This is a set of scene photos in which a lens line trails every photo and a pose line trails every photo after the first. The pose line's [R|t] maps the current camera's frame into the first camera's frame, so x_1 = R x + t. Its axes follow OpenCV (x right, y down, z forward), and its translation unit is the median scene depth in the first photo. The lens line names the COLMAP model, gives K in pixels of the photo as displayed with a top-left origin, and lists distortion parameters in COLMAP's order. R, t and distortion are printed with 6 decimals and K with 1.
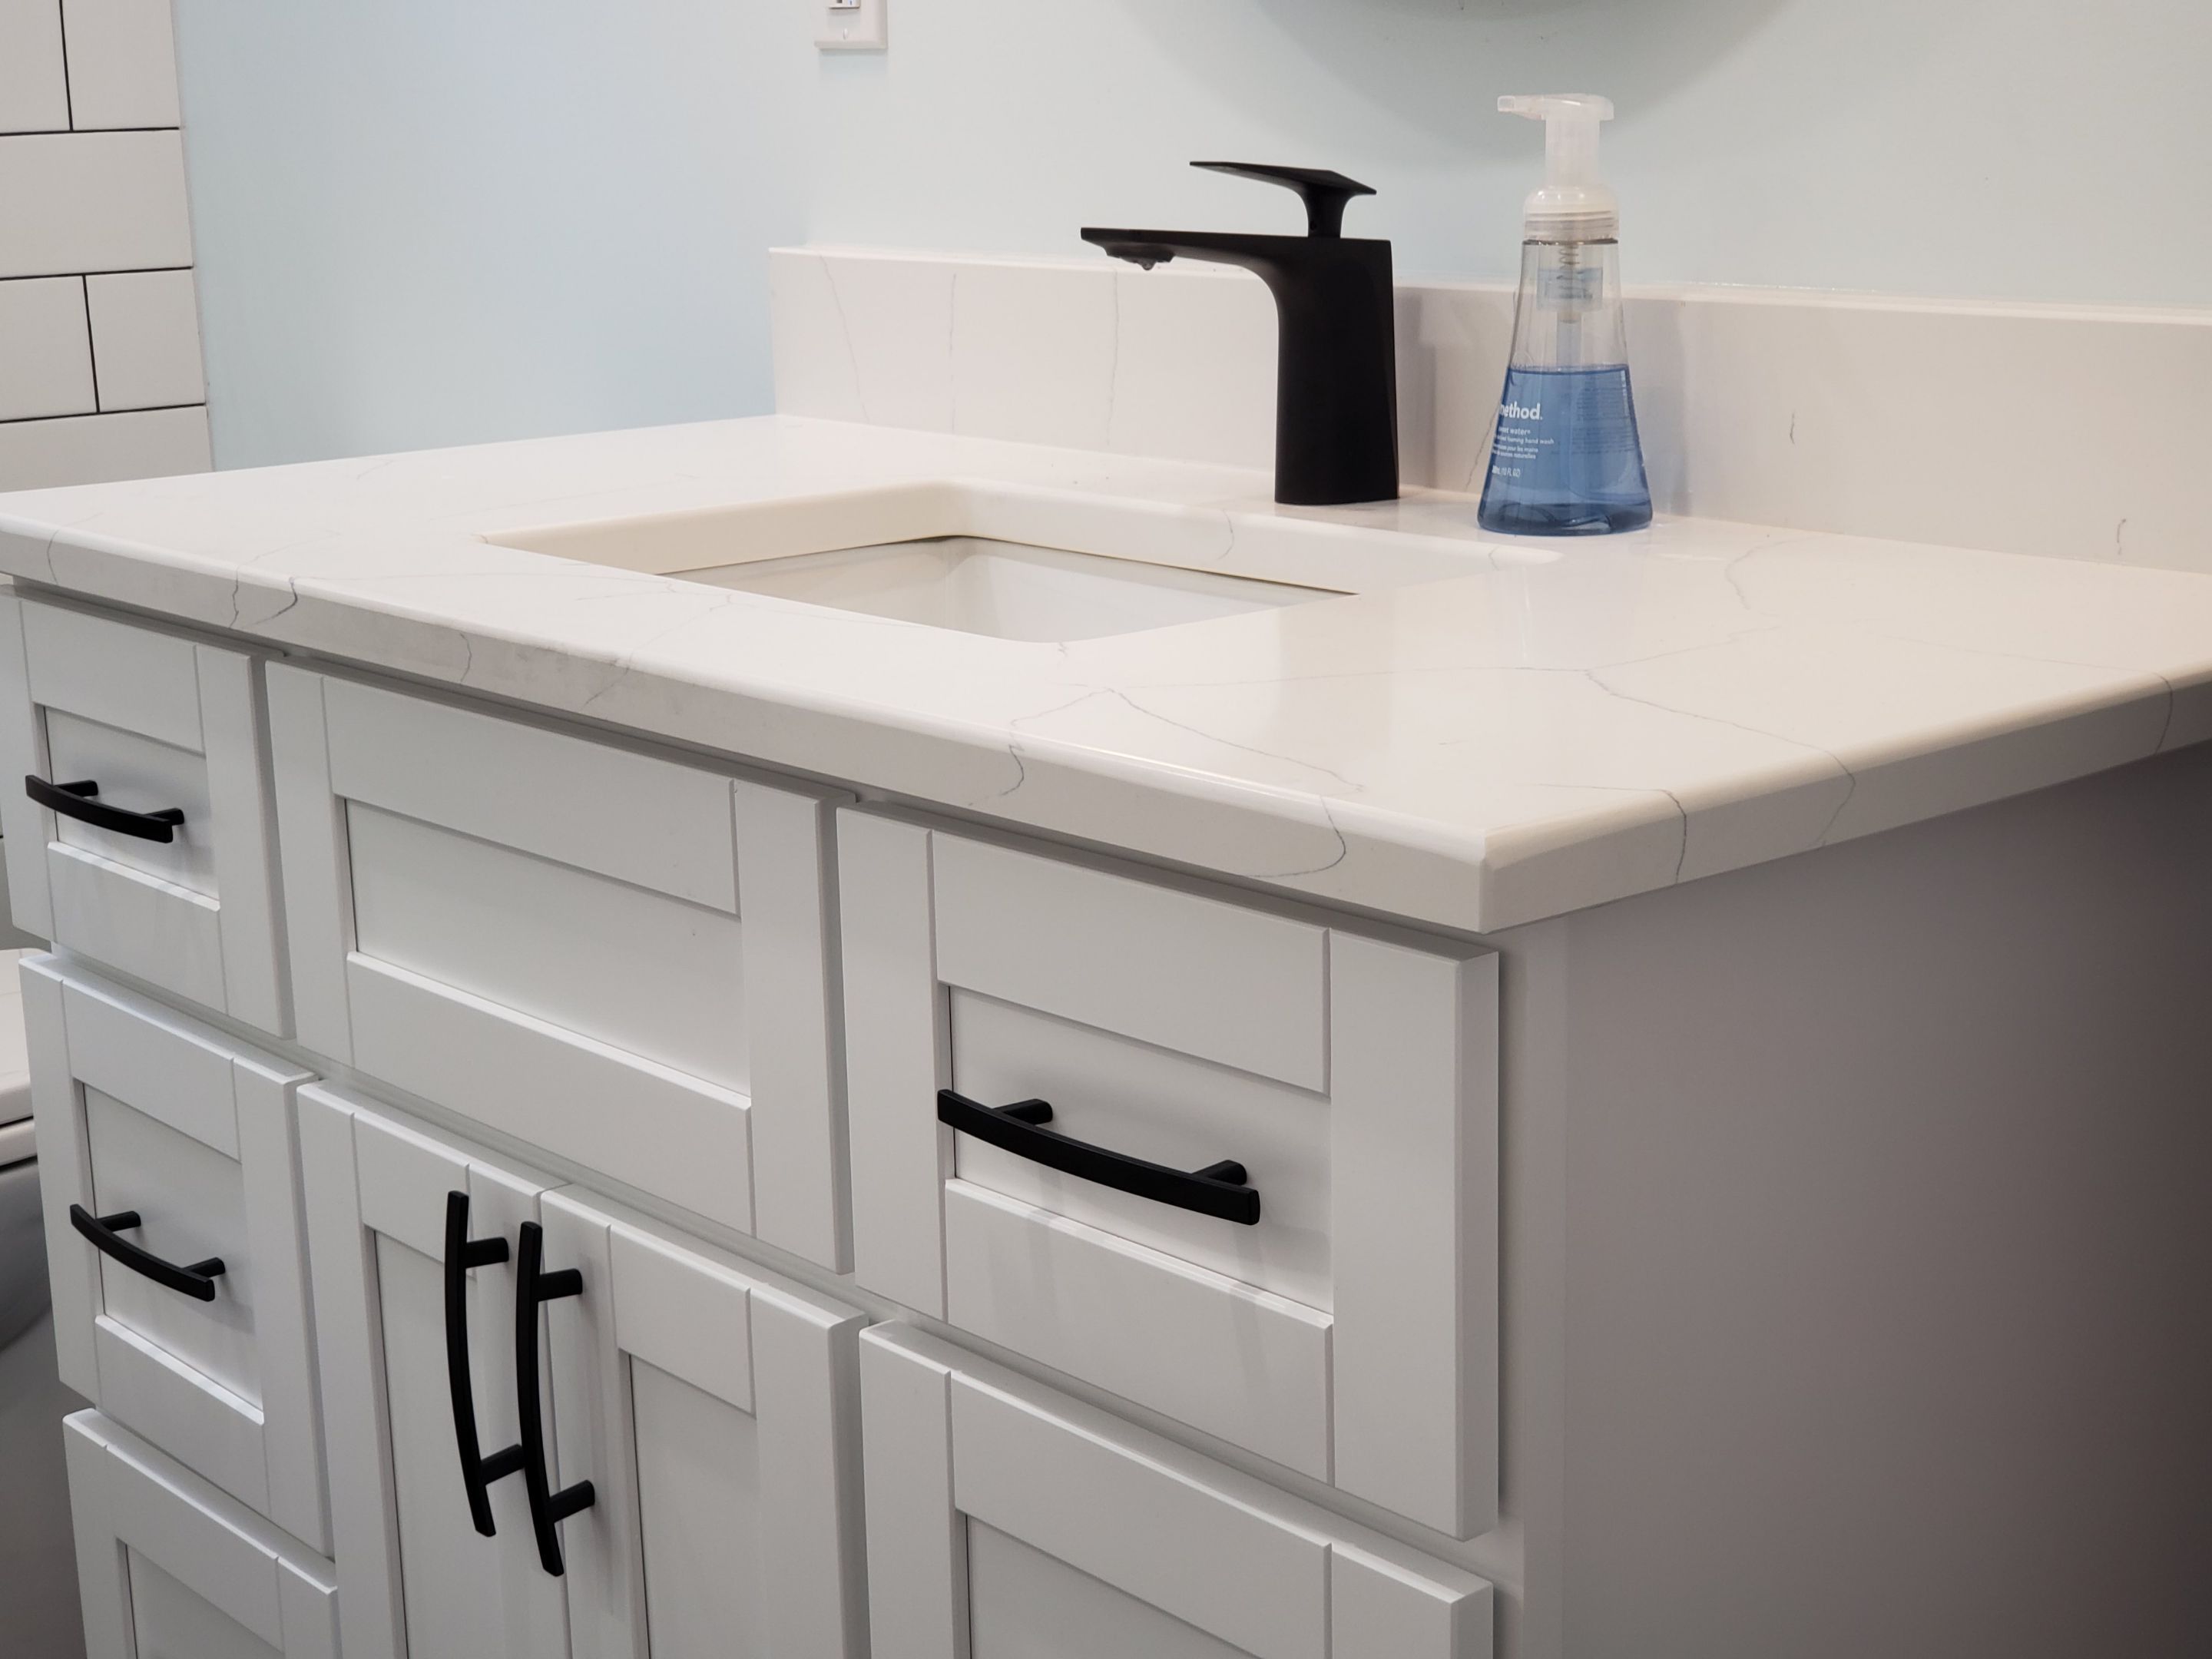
lens RADIAL K [[3352.2, 0, 1124.3], [0, 3352.2, 872.6], [0, 0, 1]] dist [0.090705, 0.000000]
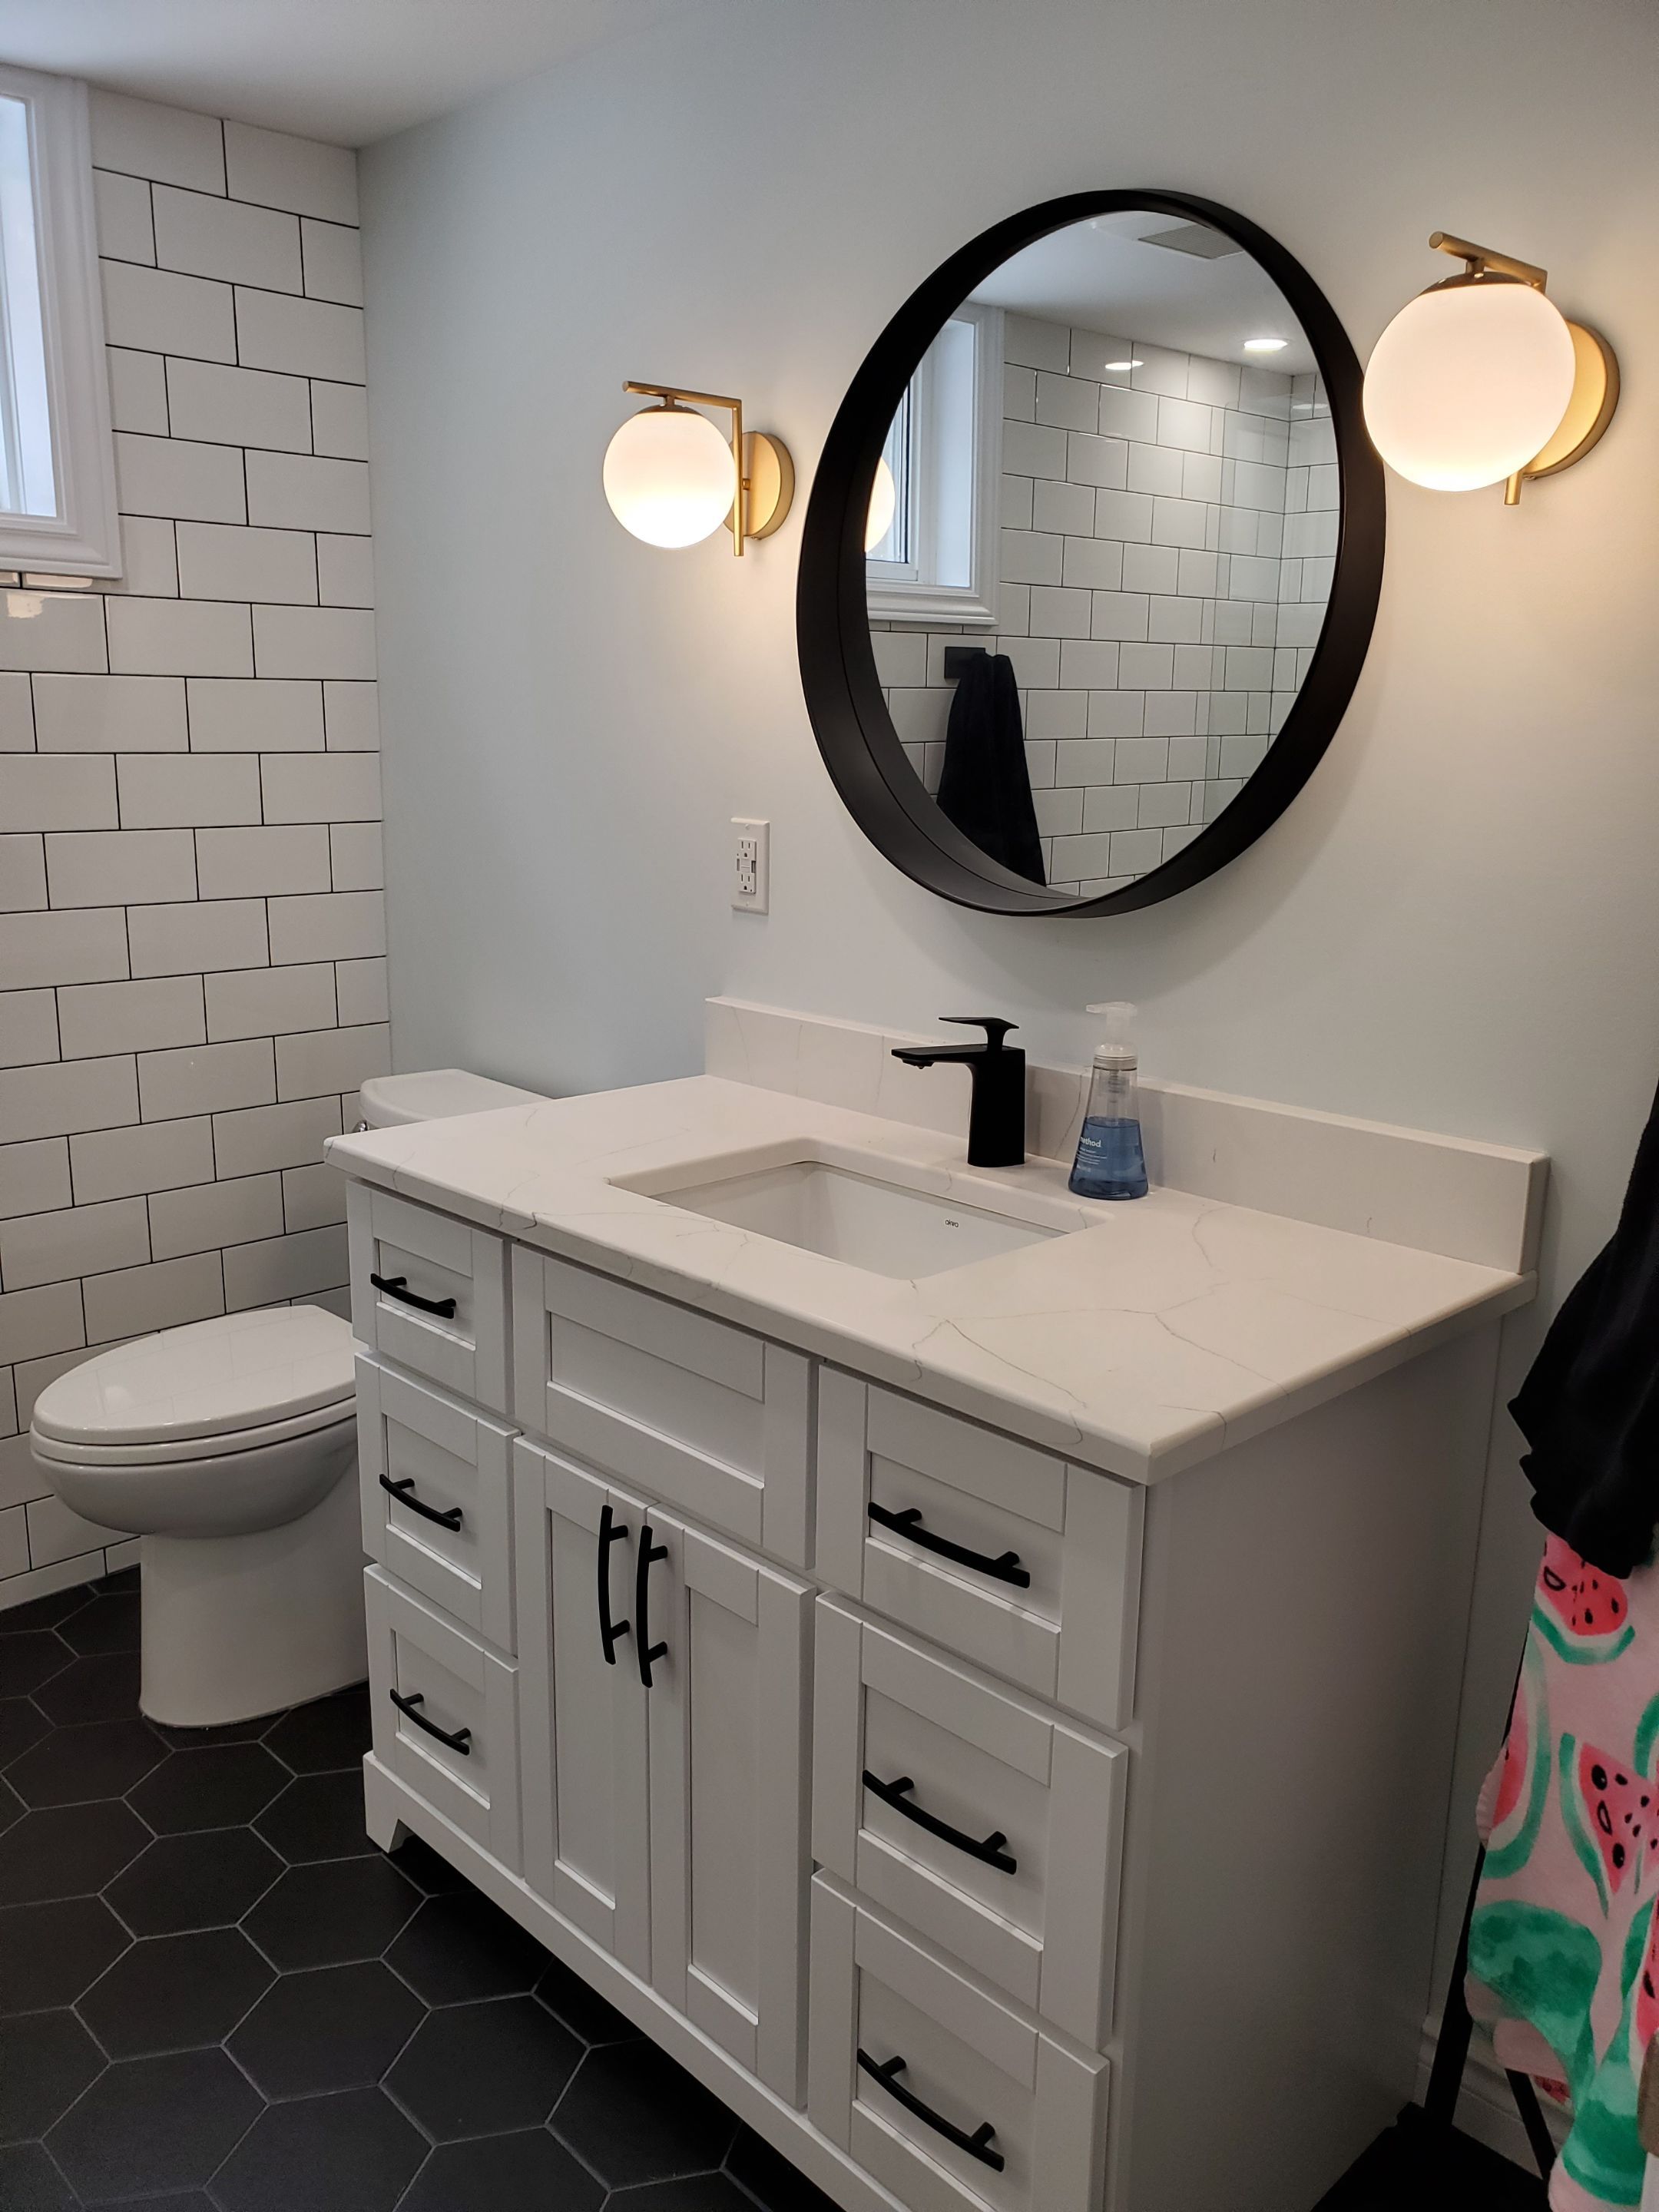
lens RADIAL K [[1754.2, 0, 855.4], [0, 1754.2, 1131.6], [0, 0, 1]] dist [0.030454, -0.025633]
pose [[0.997090, 0.028506, 0.070707, -0.119004], [-0.027913, 0.999567, -0.009360, -0.131764], [-0.070943, 0.007359, 0.997453, -0.128093]]
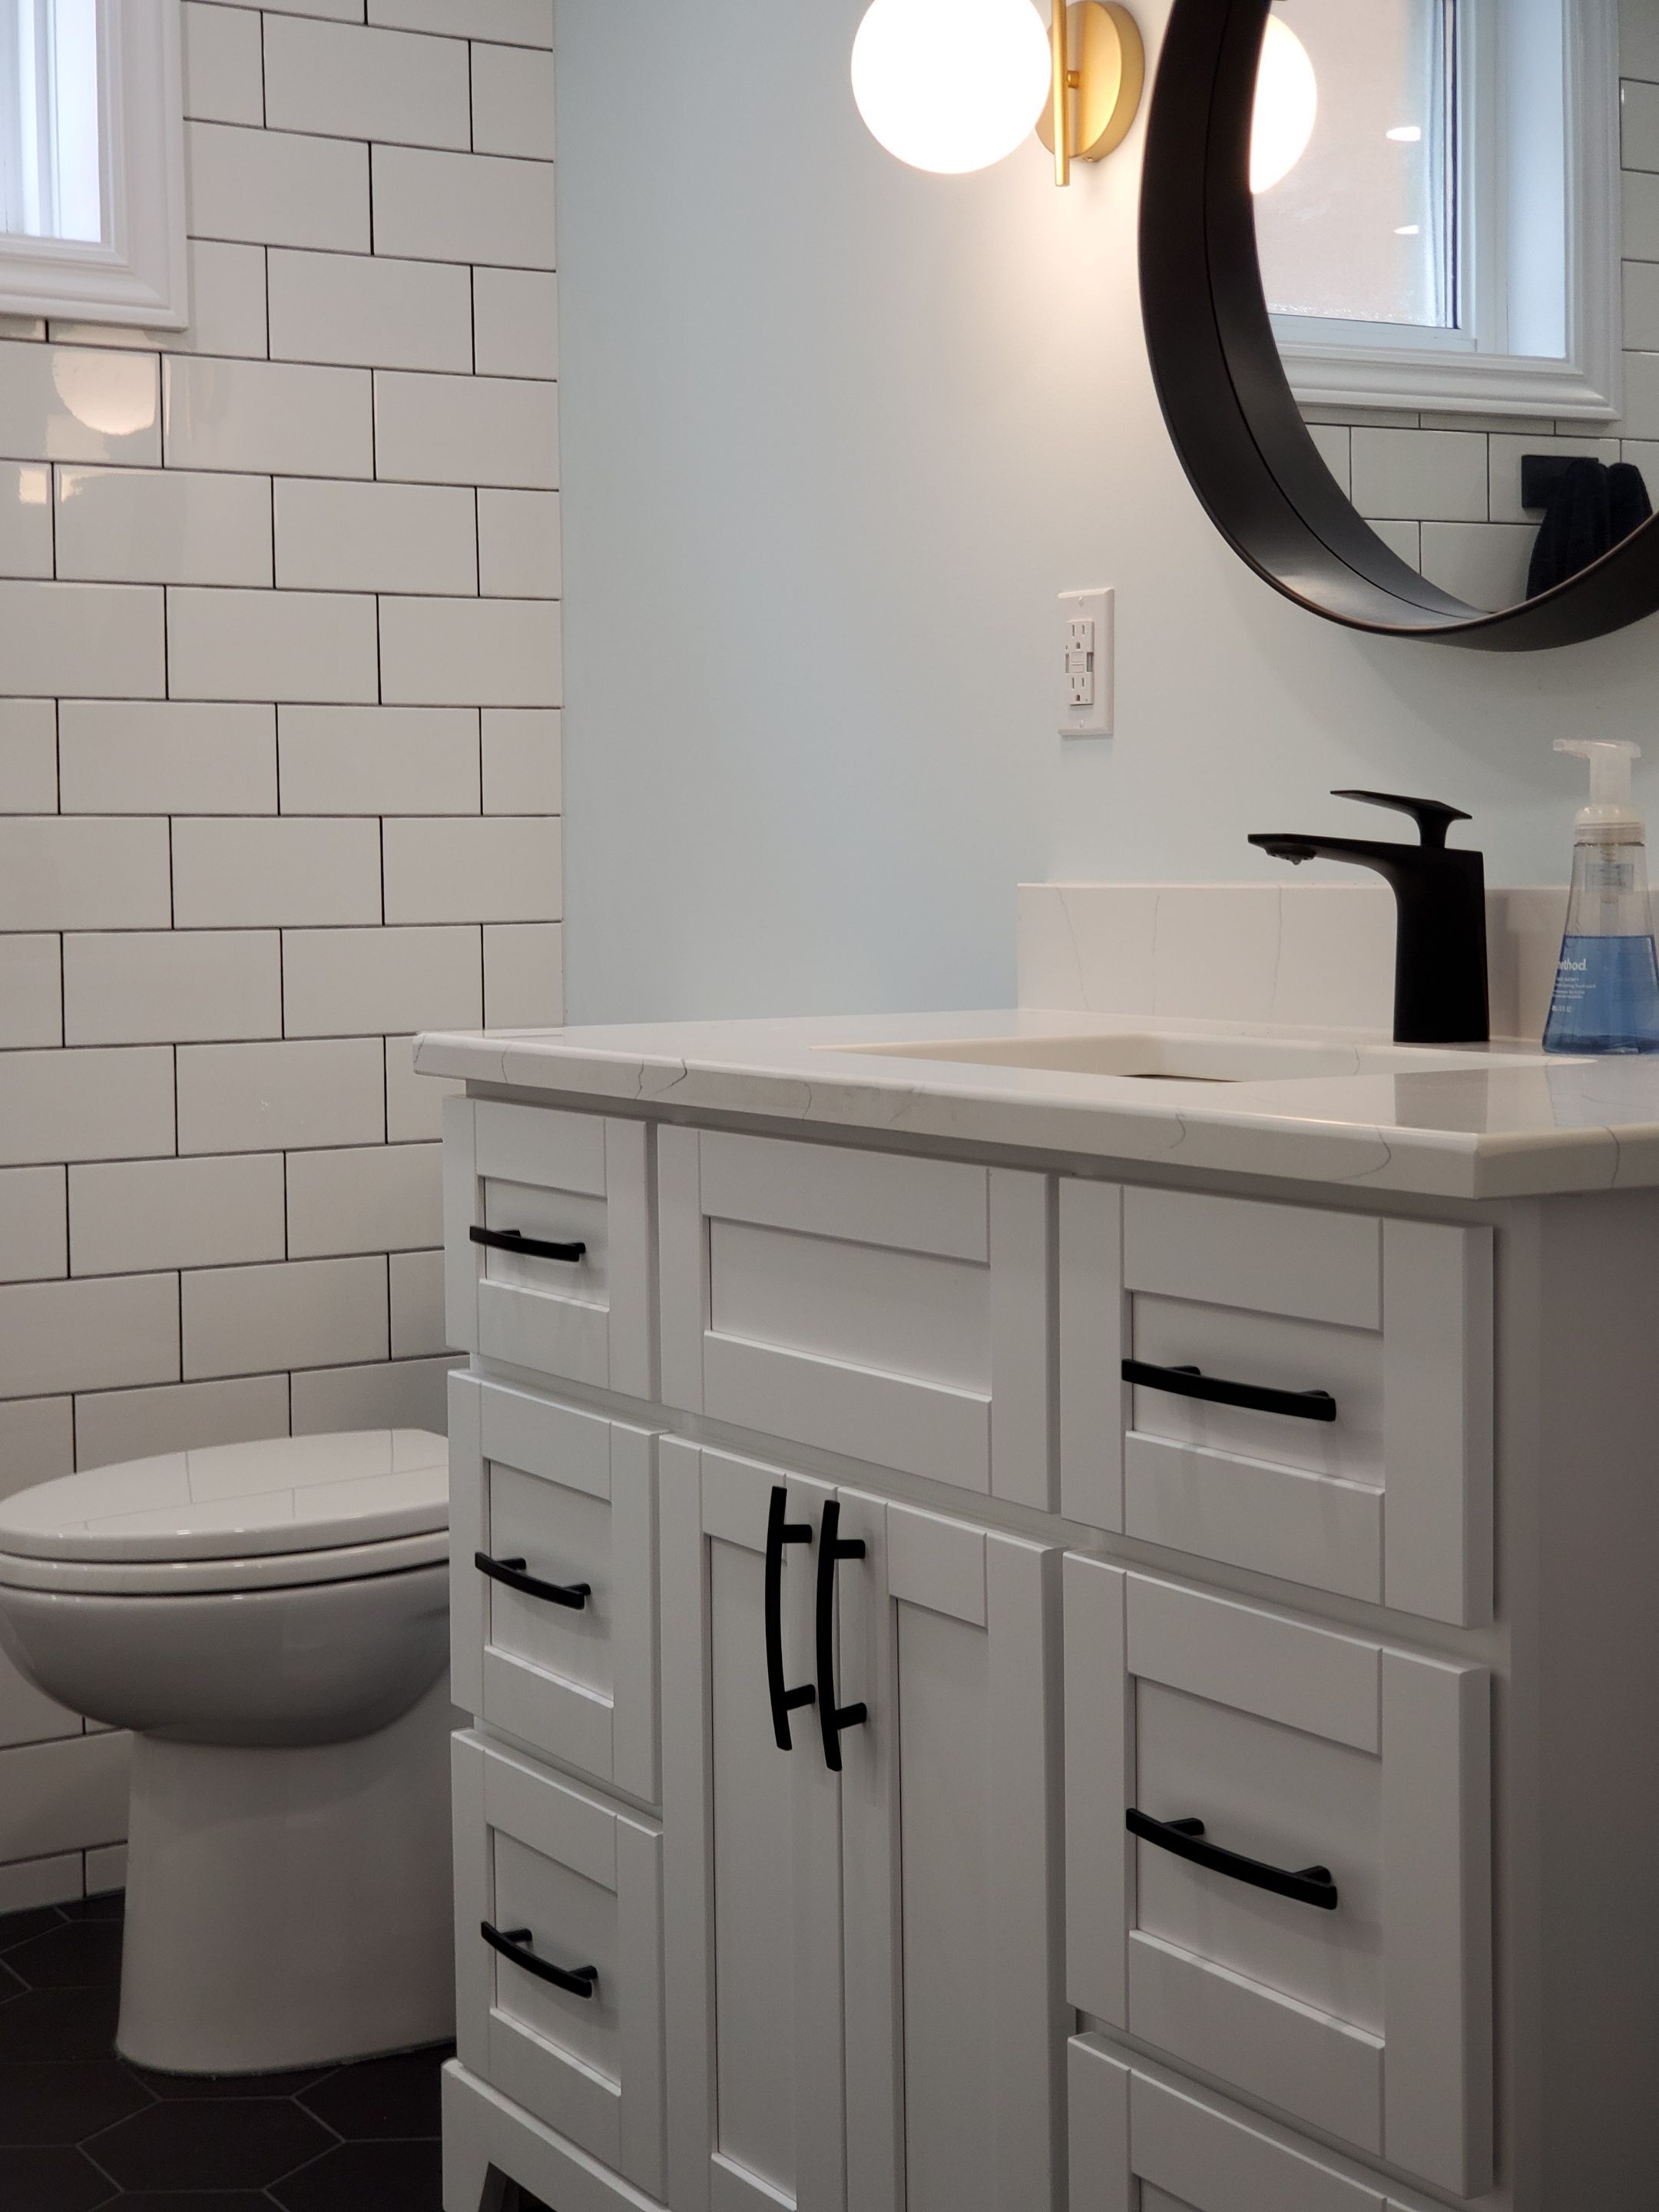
lens RADIAL K [[3352.2, 0, 822.2], [0, 3352.2, 1056.6], [0, 0, 1]] dist [0.090705, 0.000000]
pose [[0.988021, 0.021912, -0.152757, 0.027754], [-0.048434, 0.983882, -0.172134, 0.149541], [0.146523, 0.177470, 0.973157, -0.366438]]
